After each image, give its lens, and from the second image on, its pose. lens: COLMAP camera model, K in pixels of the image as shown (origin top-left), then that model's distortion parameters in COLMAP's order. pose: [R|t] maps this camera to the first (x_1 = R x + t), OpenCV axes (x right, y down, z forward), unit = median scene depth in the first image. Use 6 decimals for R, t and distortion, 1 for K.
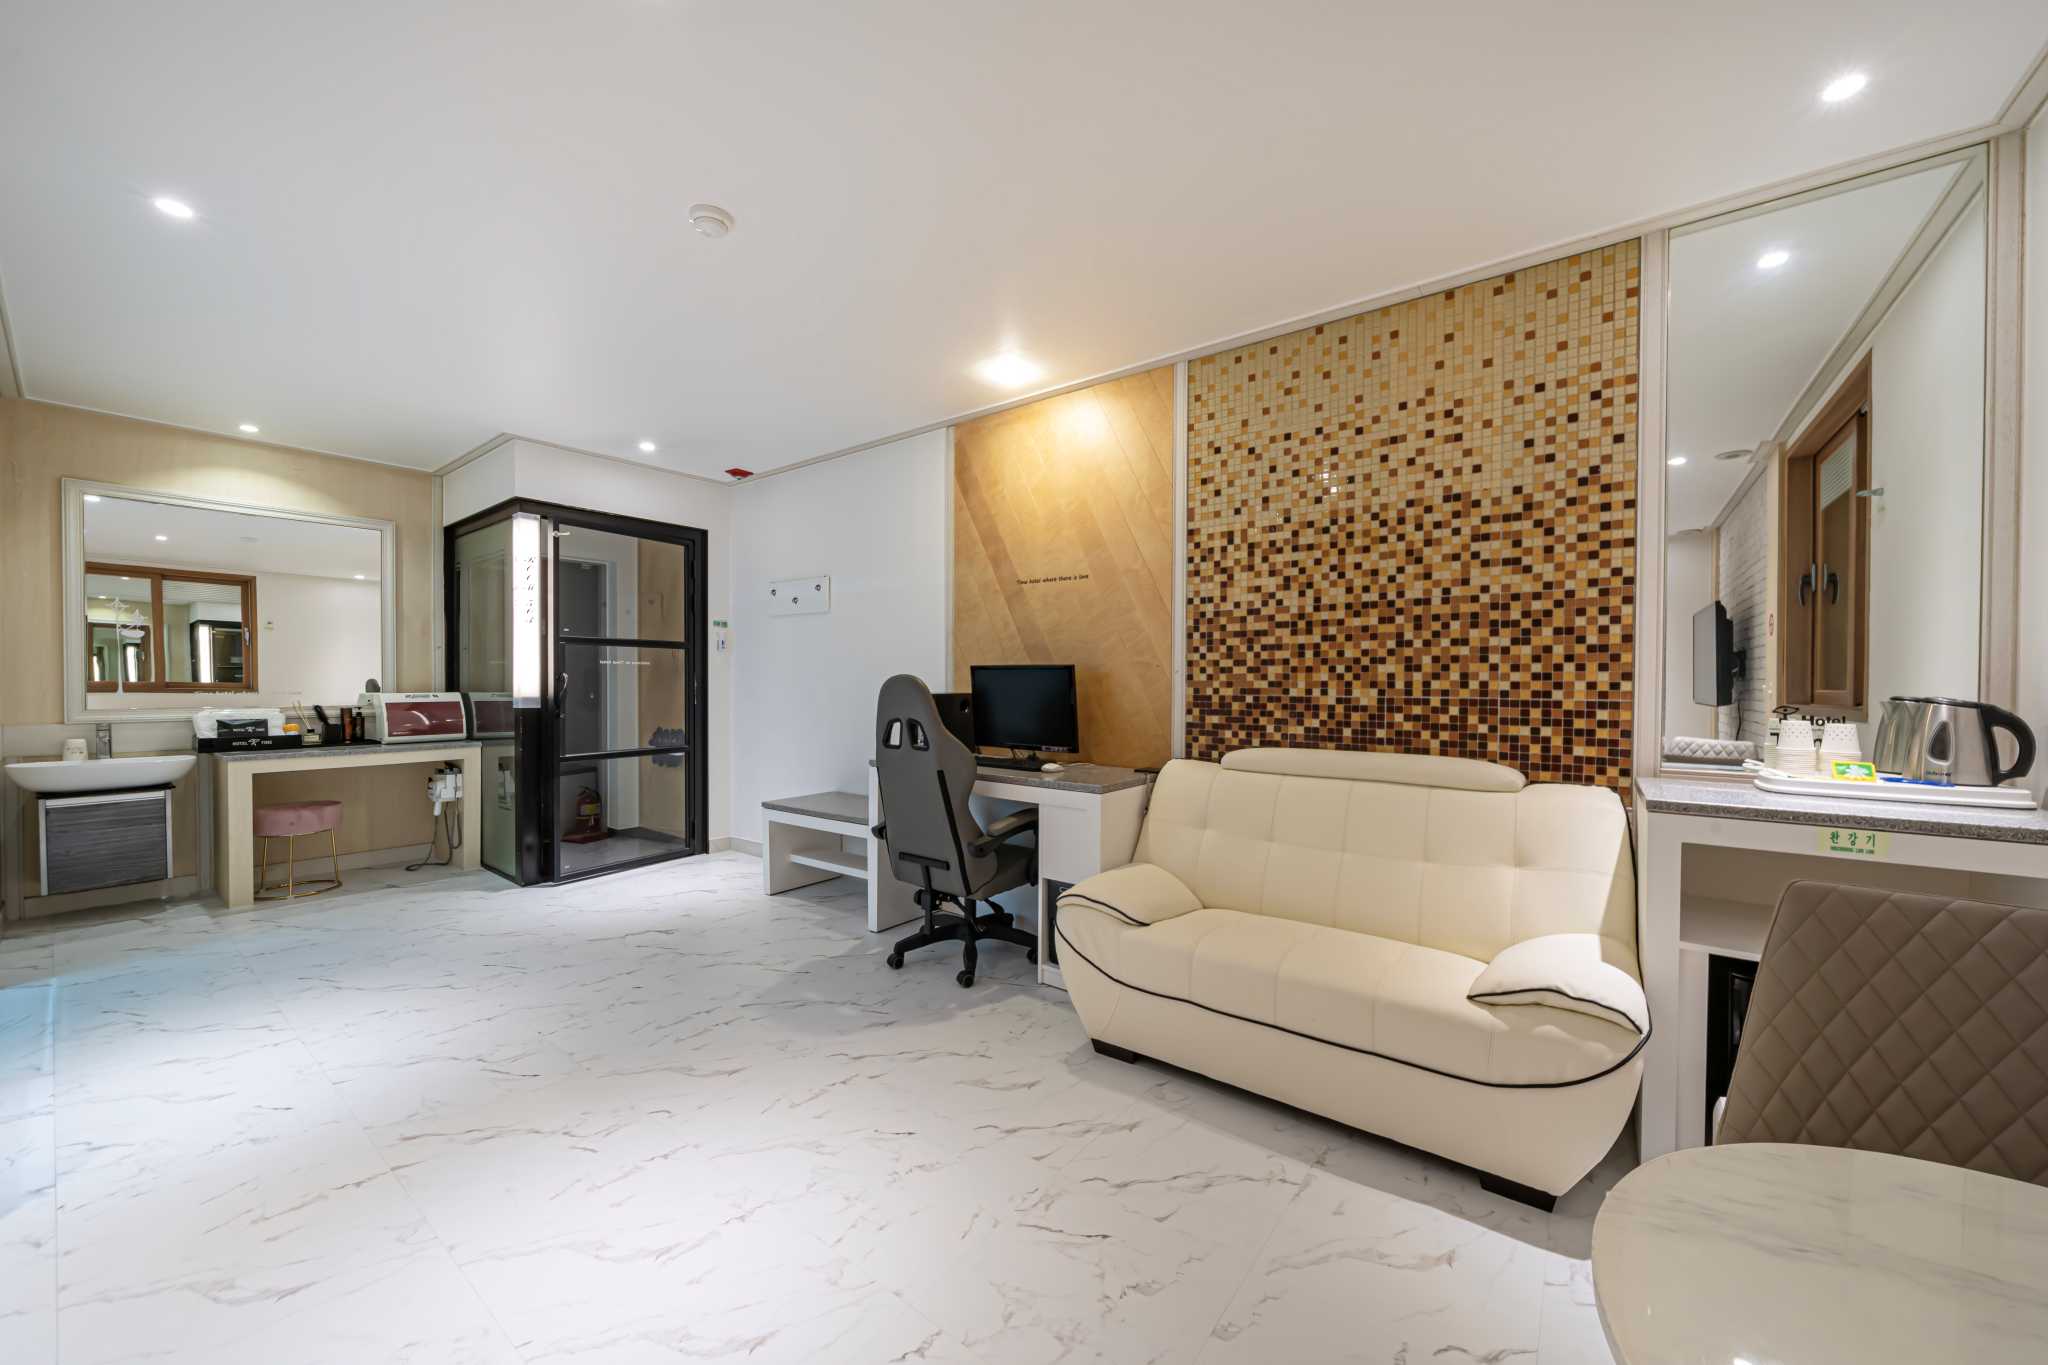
lens RADIAL K [[743.2, 0, 1036.5], [0, 743.2, 691.6], [0, 0, 1]] dist [-0.002883, -0.000134]
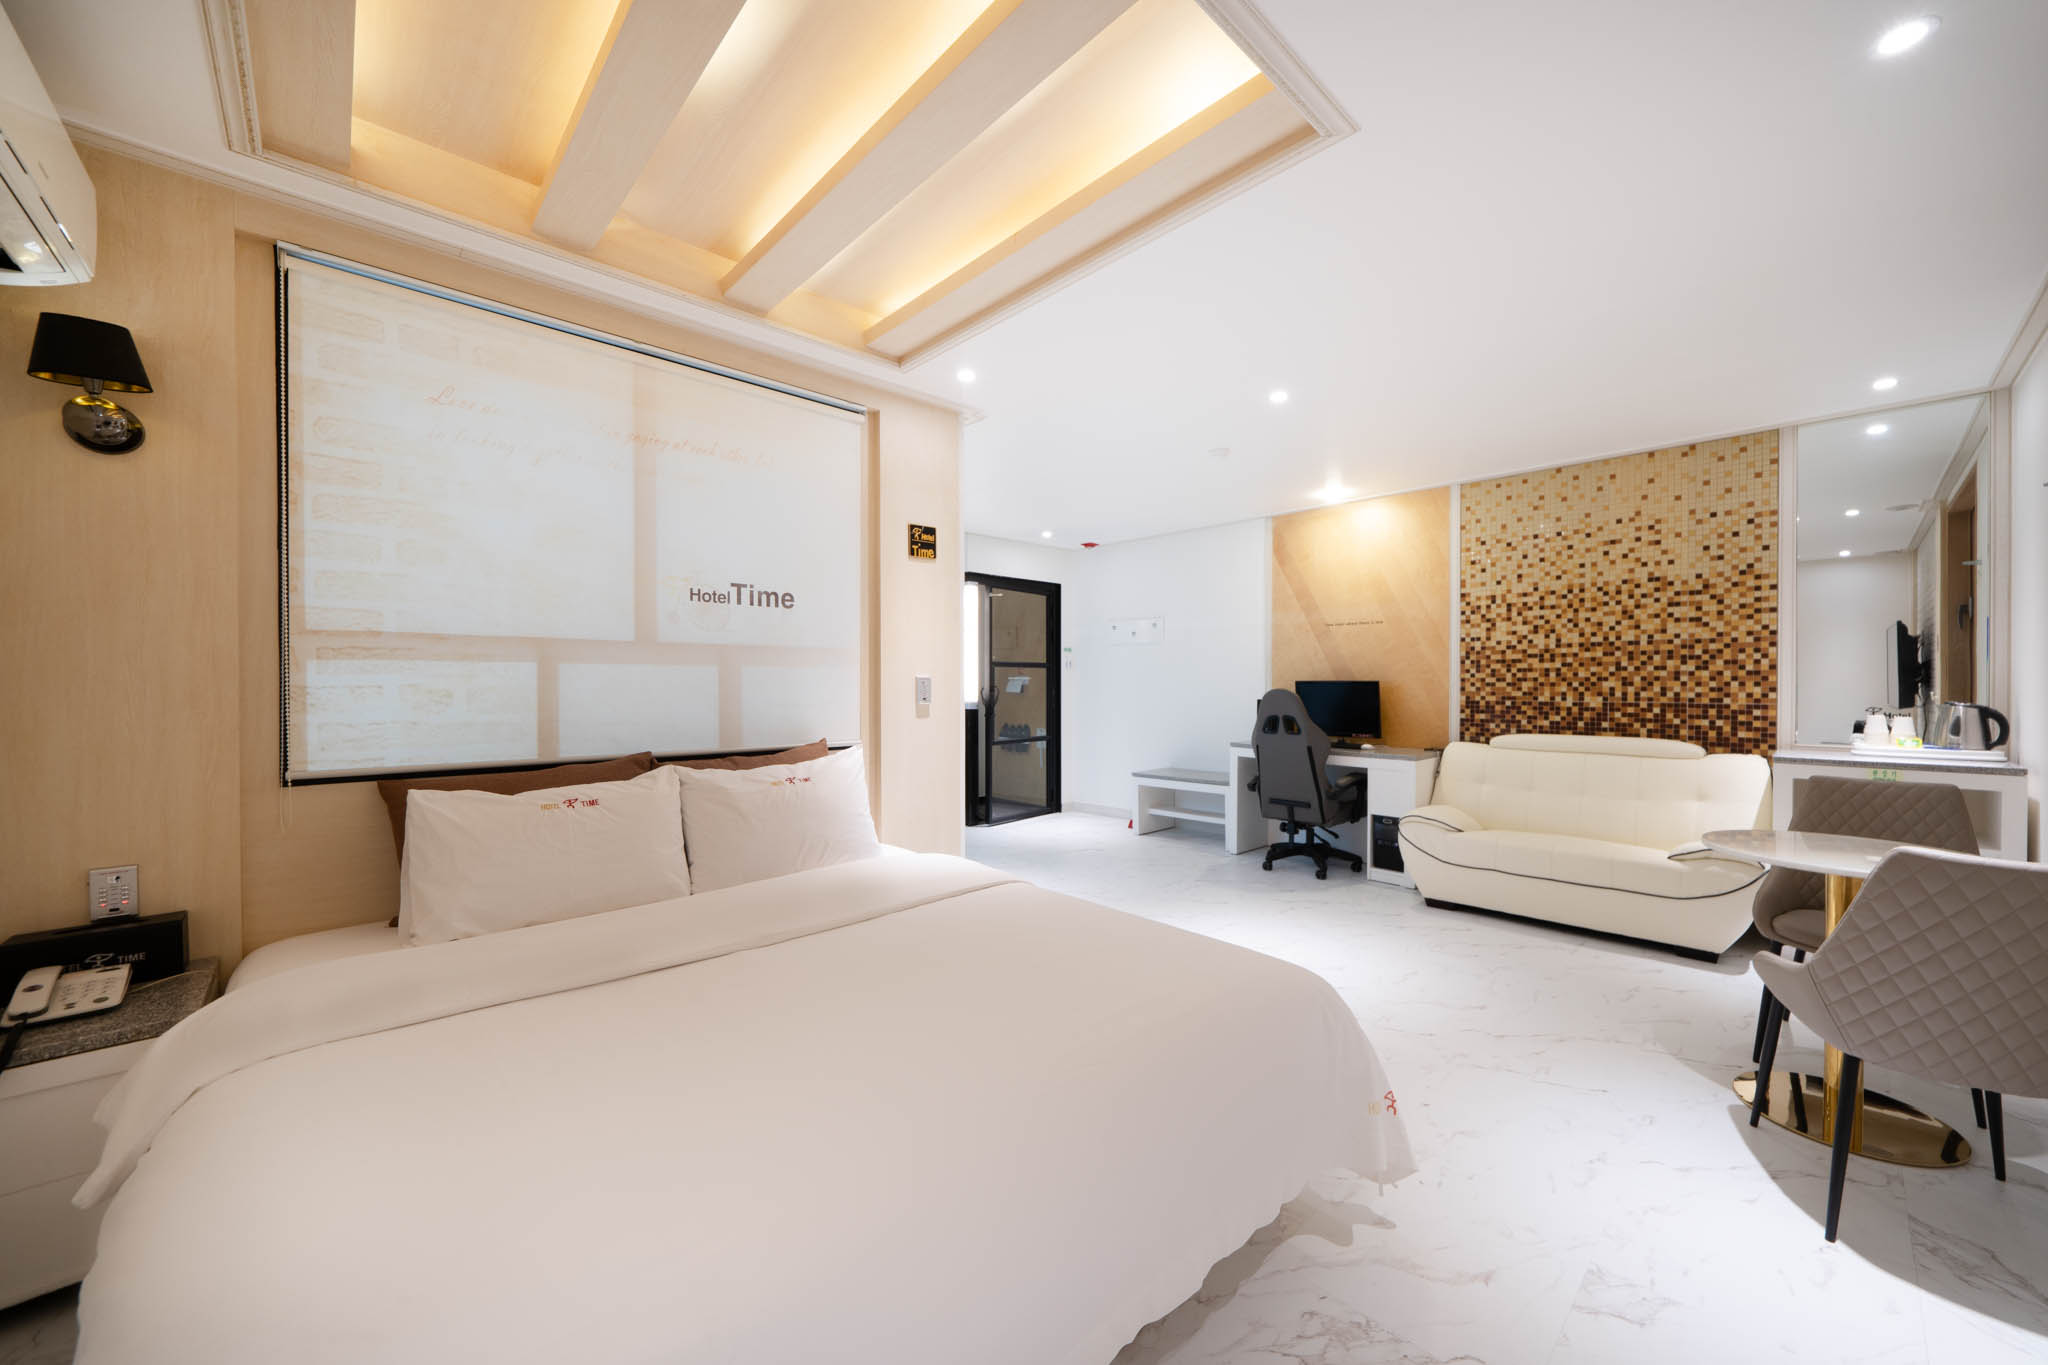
lens RADIAL K [[750.7, 0, 1039.4], [0, 750.7, 689.2], [0, 0, 1]] dist [-0.001659, -0.000728]
pose [[0.986231, -0.003798, -0.165329, -0.479117], [0.002582, 0.999968, -0.007570, -0.011036], [0.165352, 0.007039, 0.986209, -0.809344]]
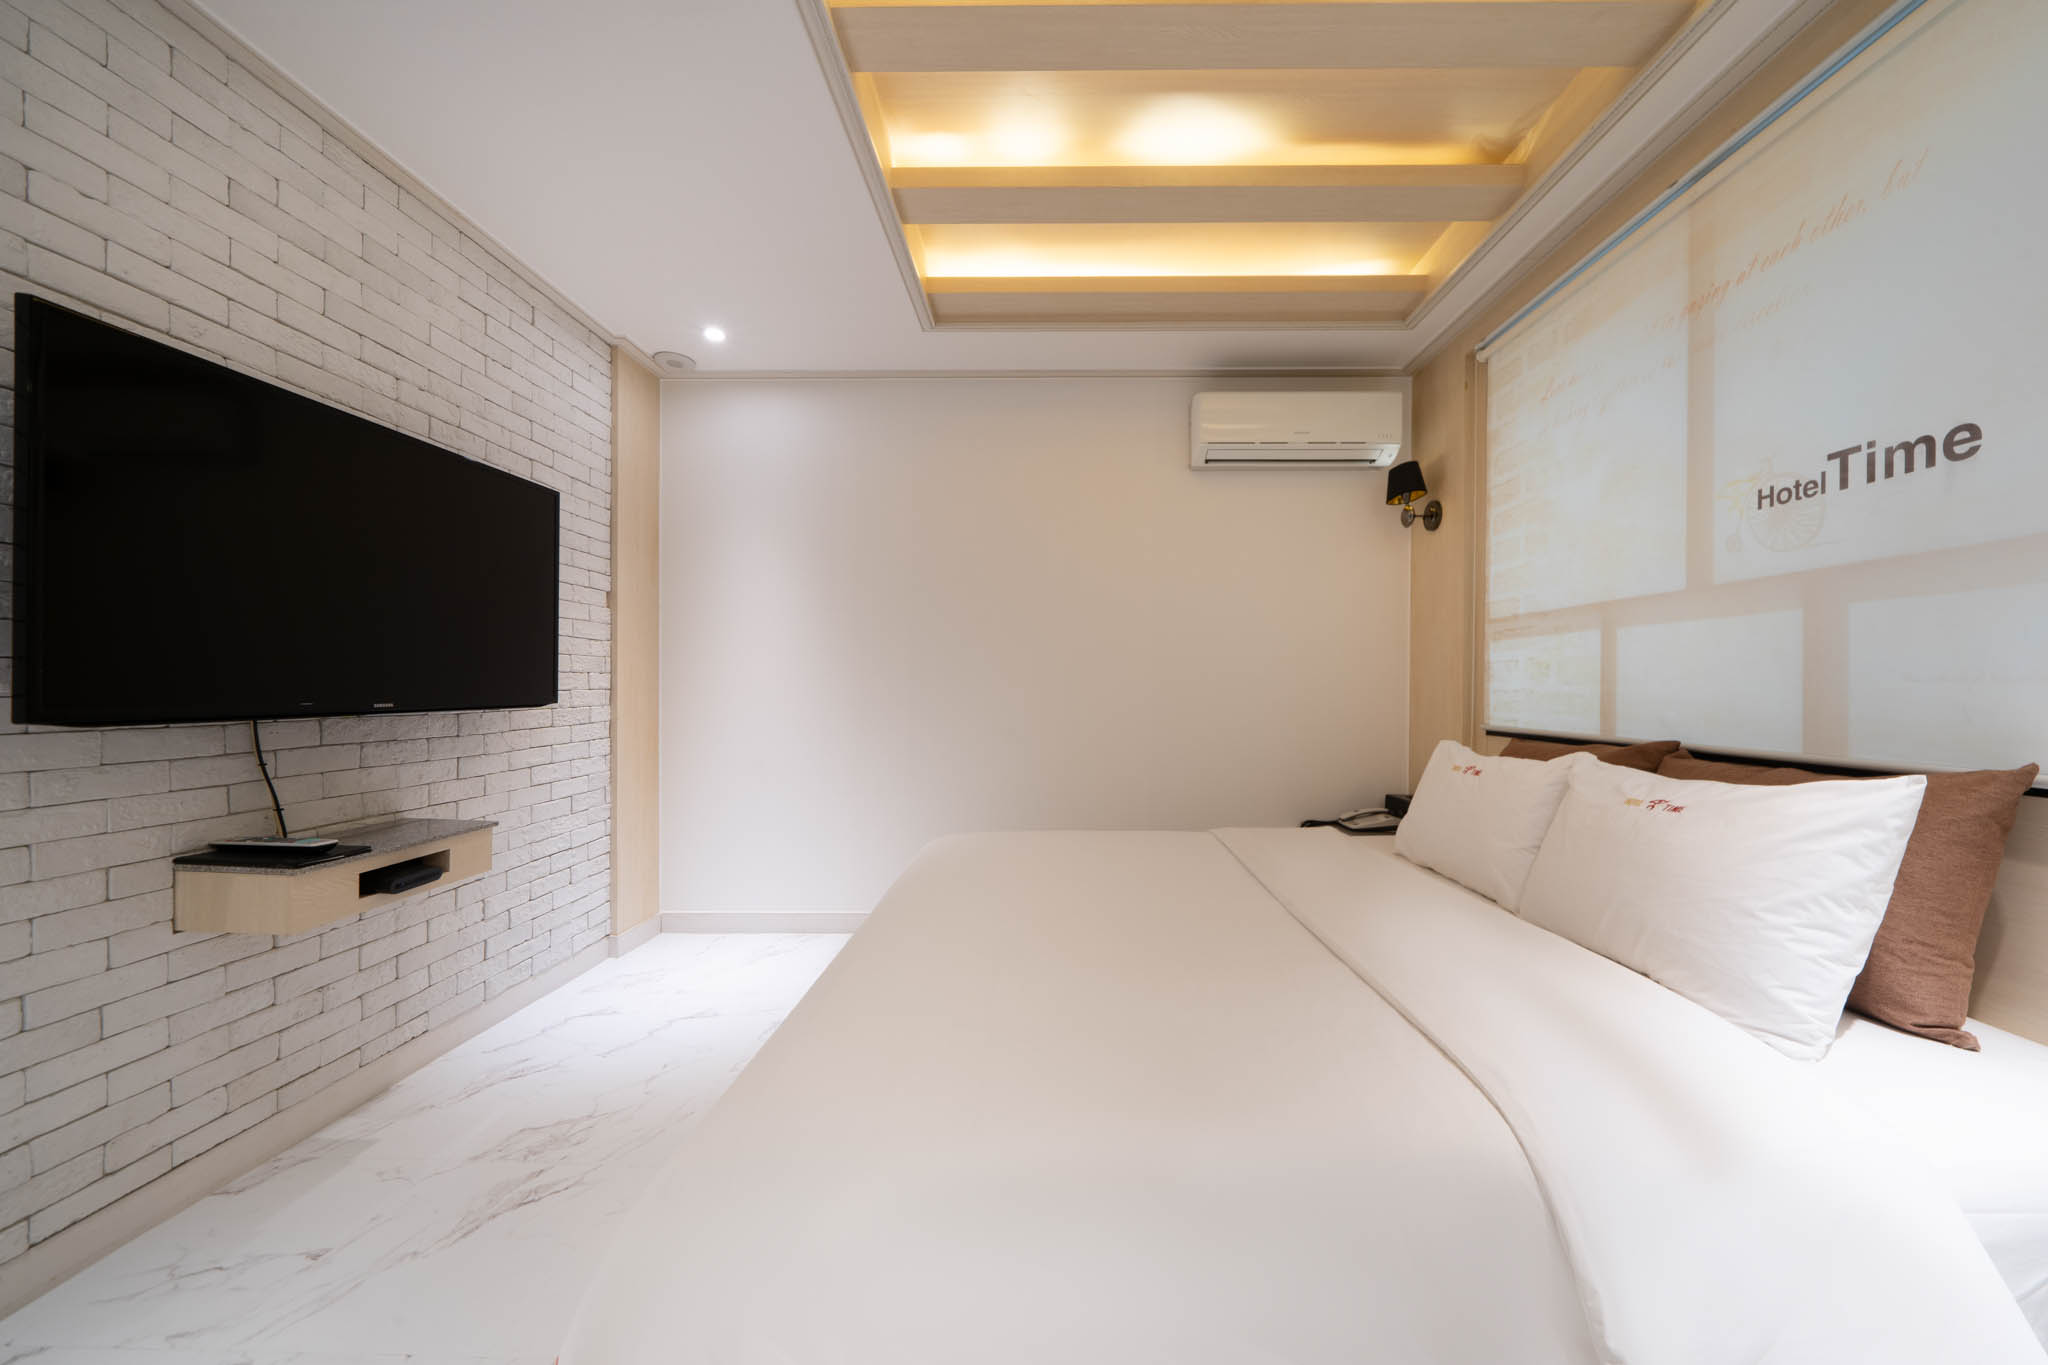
lens RADIAL K [[724.7, 0, 1056.1], [0, 724.7, 690.8], [0, 0, 1]] dist [-0.004883, 0.000077]
pose [[-0.802145, -0.004854, -0.597110, -0.268373], [-0.016826, 0.999754, 0.014475, 0.014647], [0.596893, 0.021658, -0.802029, 0.286724]]
